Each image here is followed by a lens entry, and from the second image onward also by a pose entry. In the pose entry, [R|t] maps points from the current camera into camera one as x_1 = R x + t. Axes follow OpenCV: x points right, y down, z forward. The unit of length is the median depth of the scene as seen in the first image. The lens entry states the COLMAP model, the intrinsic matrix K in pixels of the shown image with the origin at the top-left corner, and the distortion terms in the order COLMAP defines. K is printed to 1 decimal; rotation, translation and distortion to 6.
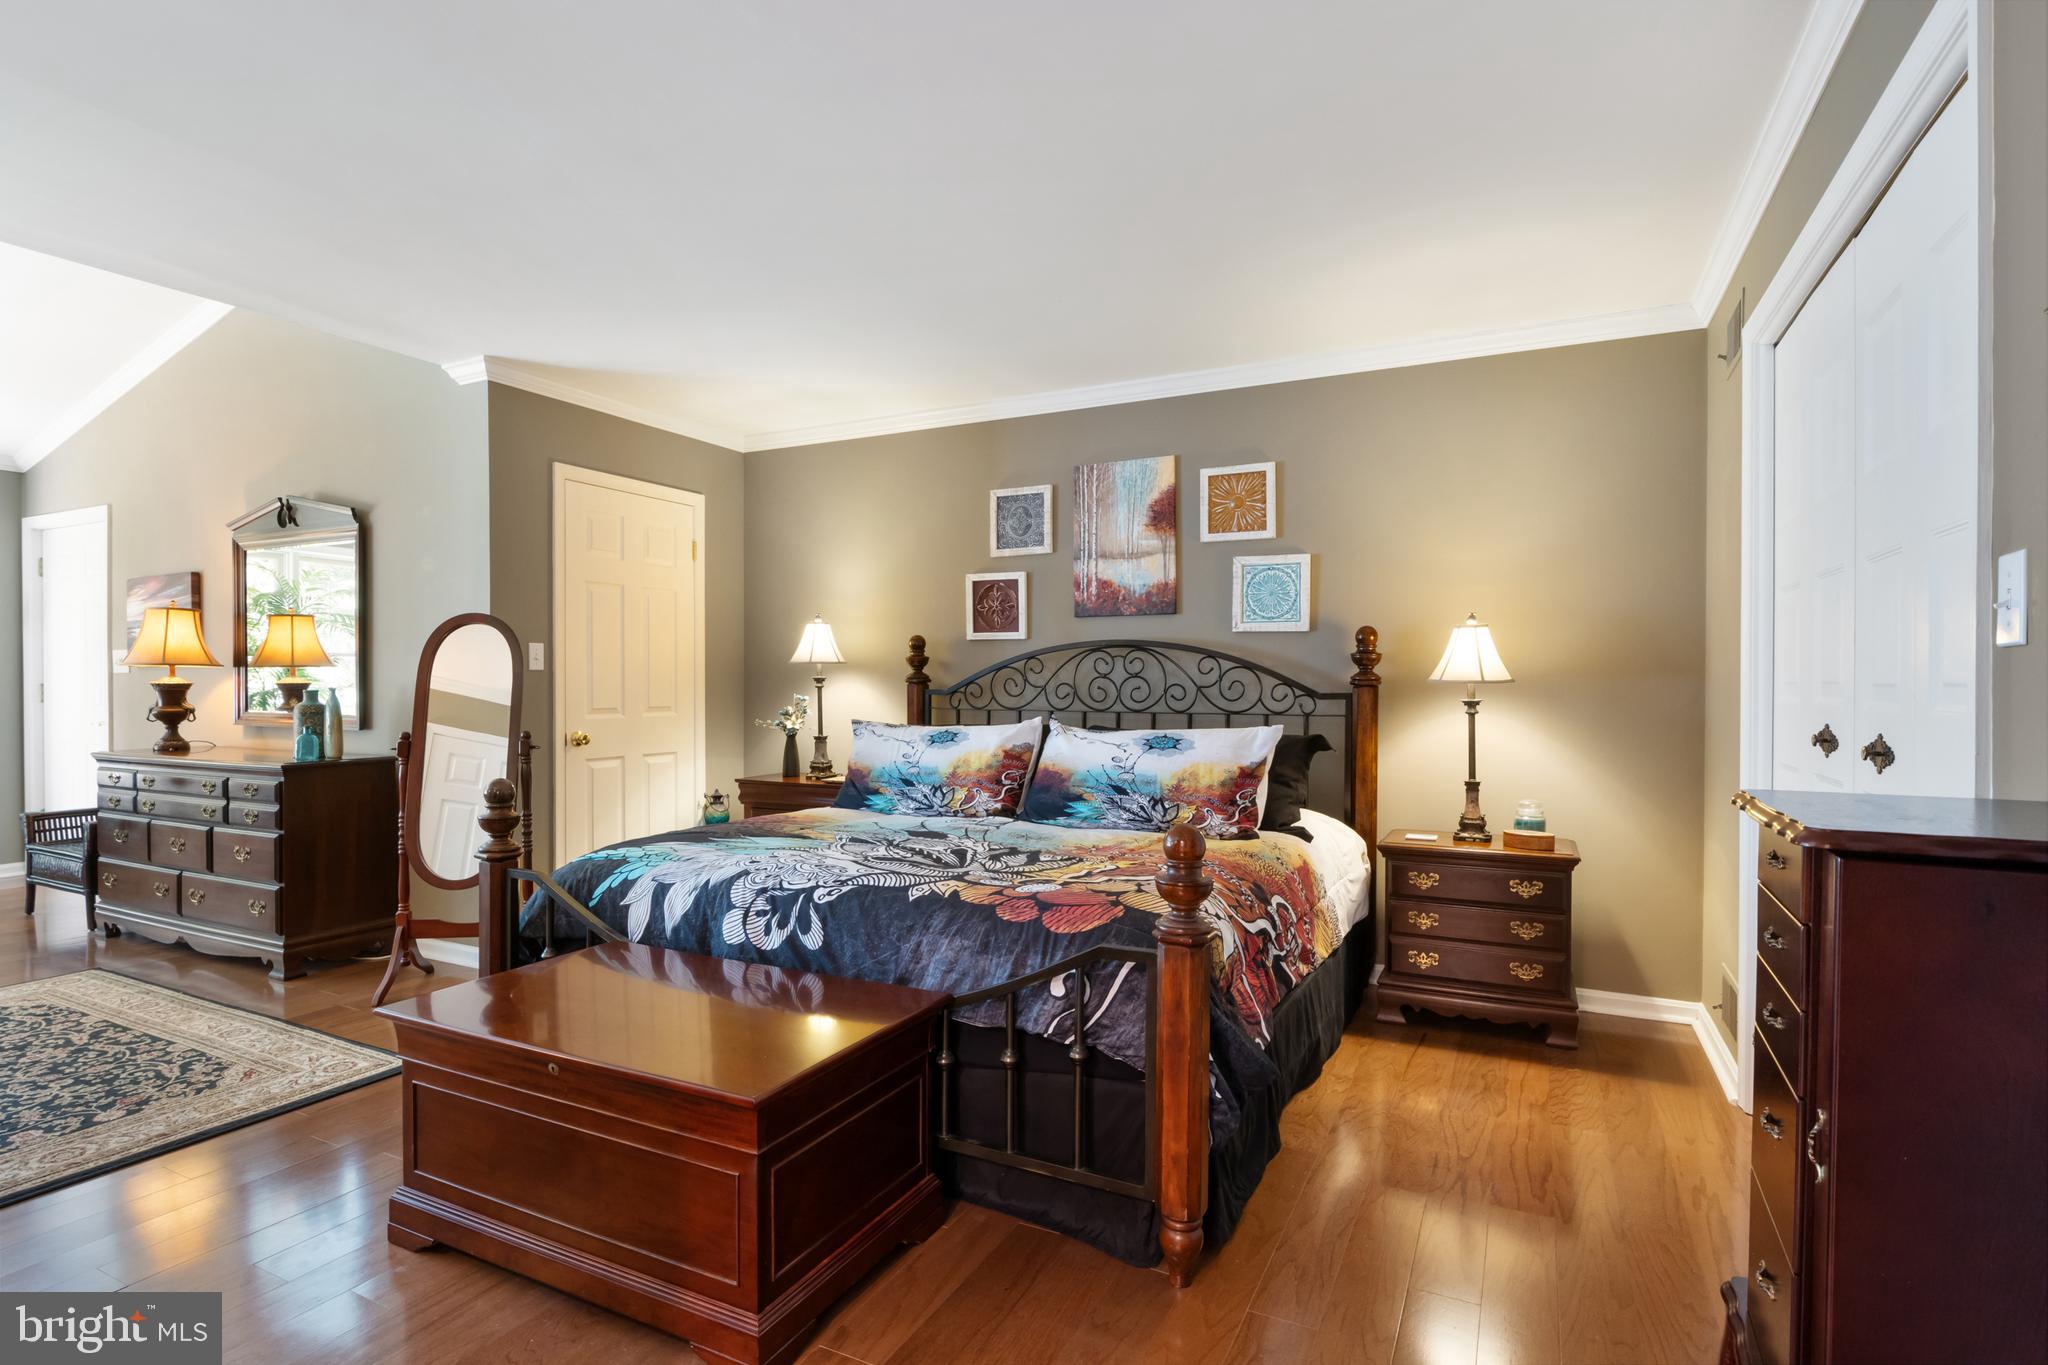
lens RADIAL K [[1033.3, 0, 1007.0], [0, 1033.3, 693.4], [0, 0, 1]] dist [-0.004412, -0.003290]
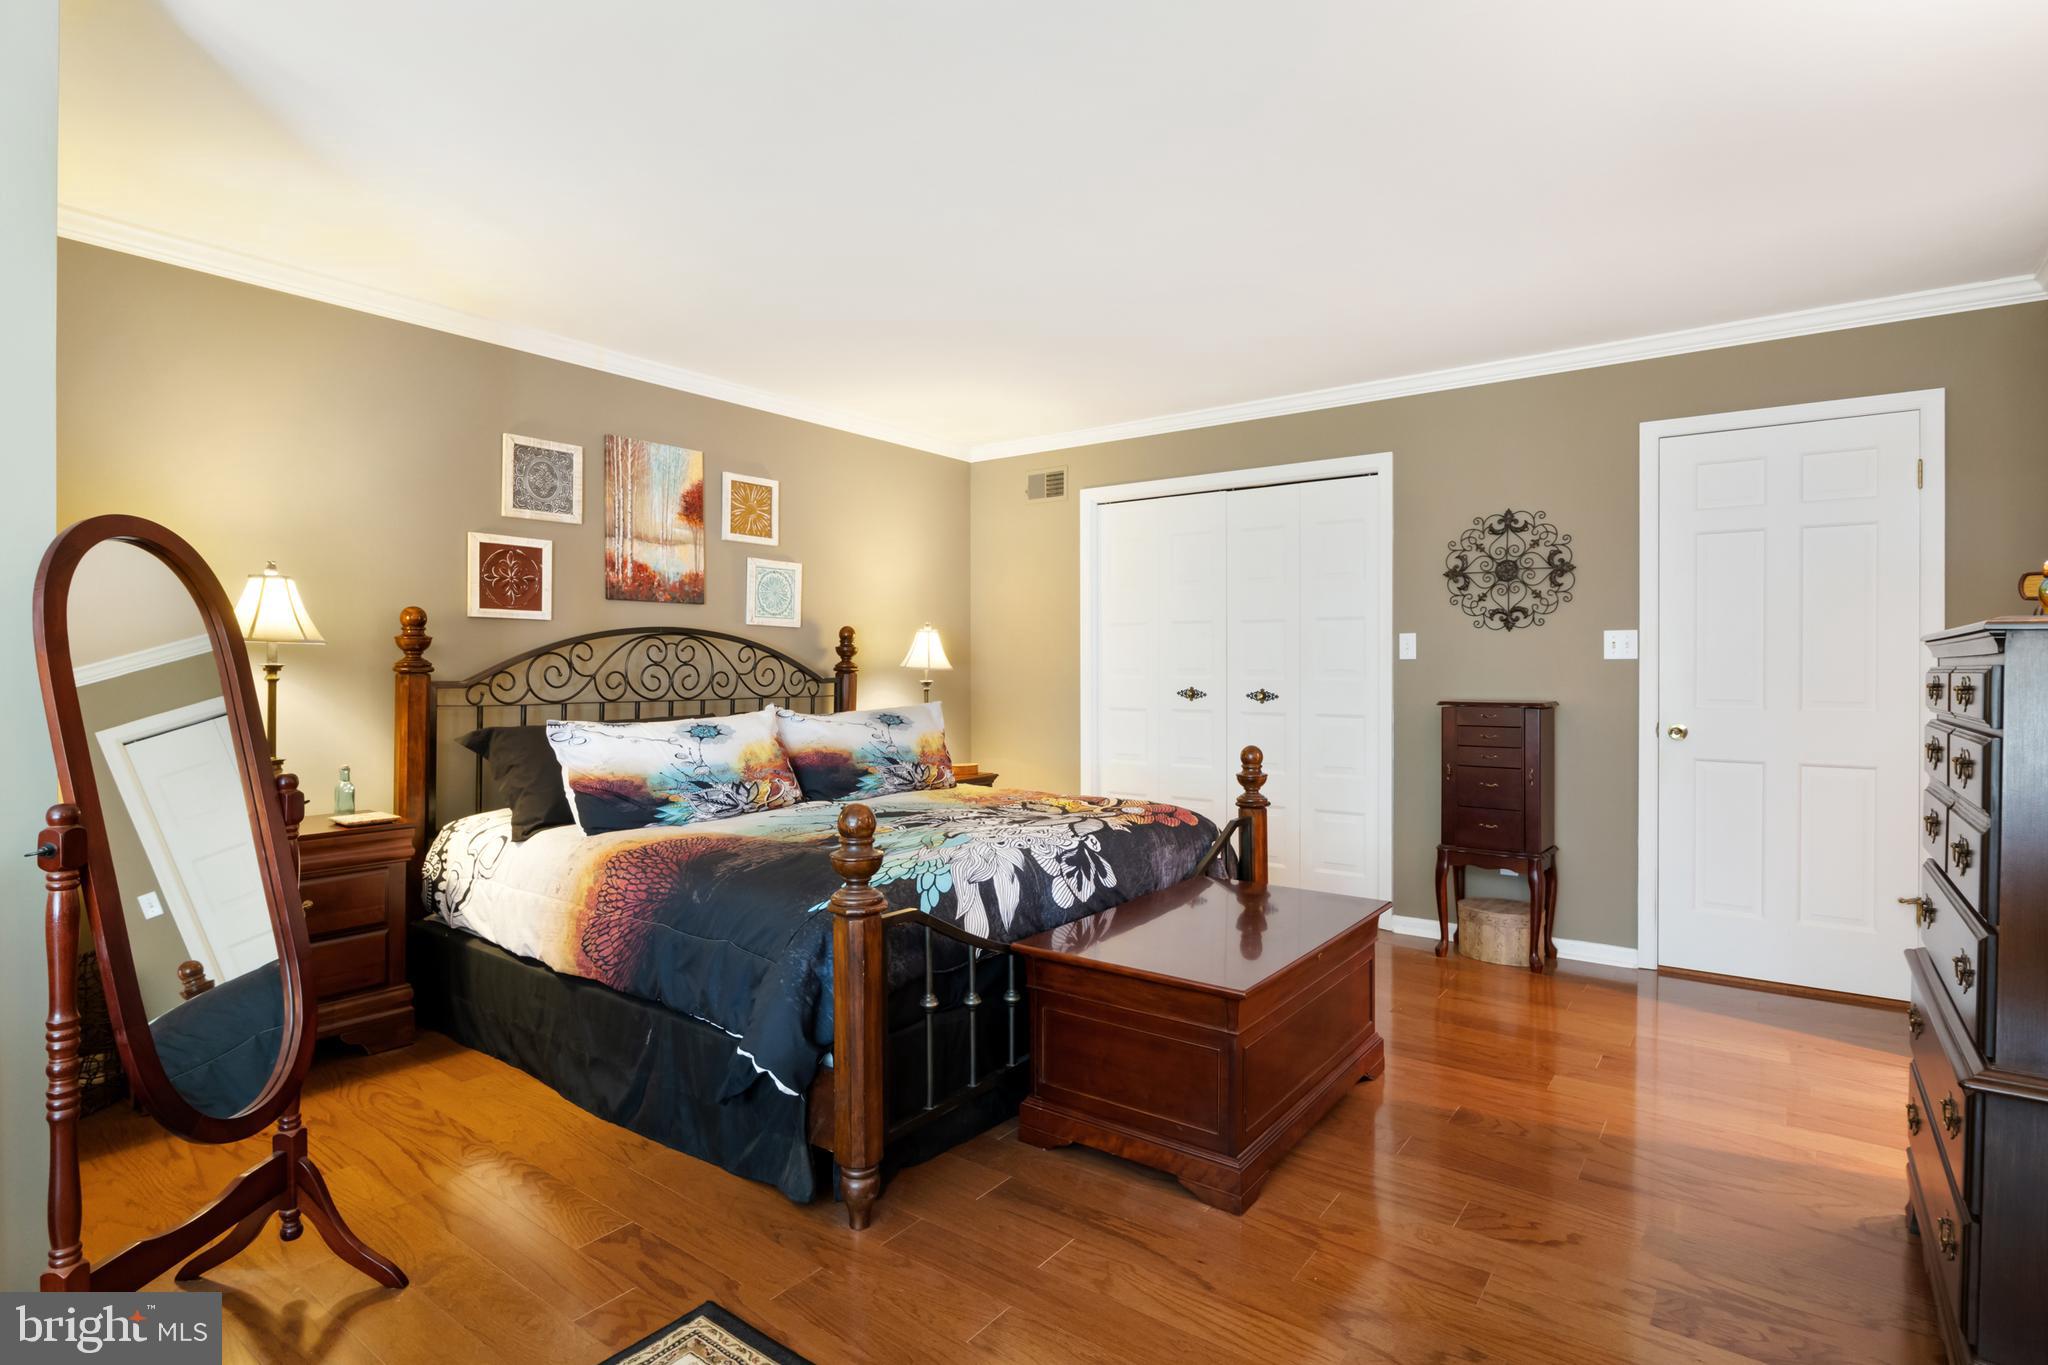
lens RADIAL K [[1033.3, 0, 1018.4], [0, 1033.3, 669.7], [0, 0, 1]] dist [-0.004412, -0.003290]
pose [[0.165963, -0.003228, 0.986127, -0.801418], [0.013615, 0.999907, 0.000982, -0.007867], [-0.986038, 0.013263, 0.165992, 0.510489]]
